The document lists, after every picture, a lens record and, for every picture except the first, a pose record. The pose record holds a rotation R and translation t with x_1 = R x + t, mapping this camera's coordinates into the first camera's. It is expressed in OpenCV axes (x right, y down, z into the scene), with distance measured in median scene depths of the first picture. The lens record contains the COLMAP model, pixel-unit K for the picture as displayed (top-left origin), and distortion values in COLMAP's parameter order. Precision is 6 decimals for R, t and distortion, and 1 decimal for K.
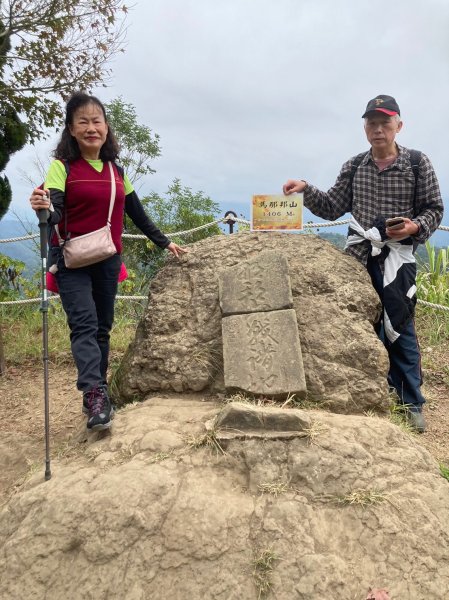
lens RADIAL K [[462.2, 0, 228.9], [0, 462.2, 287.4], [0, 0, 1]] dist [0.025469, -0.021215]
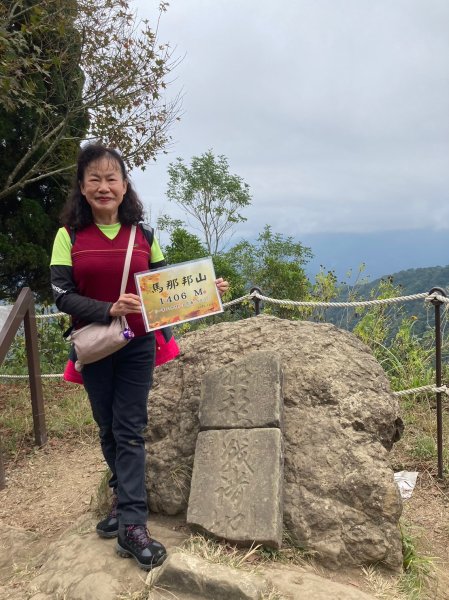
lens RADIAL K [[462.2, 0, 227.1], [0, 462.2, 297.4], [0, 0, 1]] dist [0.025469, -0.021215]
pose [[0.969809, -0.006665, -0.243775, 0.261350], [-0.006949, 0.998465, -0.054946, -0.145796], [0.243767, 0.054981, 0.968274, 0.149078]]
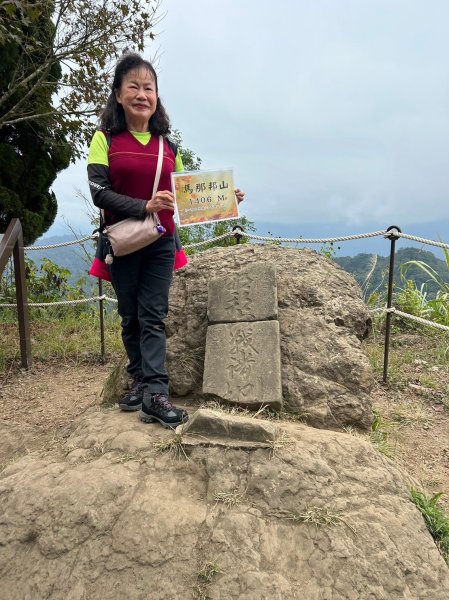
lens RADIAL K [[422.5, 0, 224.9], [0, 422.5, 299.2], [0, 0, 1]] dist [0.049605, -0.049594]
pose [[0.993840, 0.039853, -0.103414, 0.121919], [-0.040164, 0.999193, -0.000922, 0.006195], [0.103294, 0.005070, 0.994638, 0.067051]]
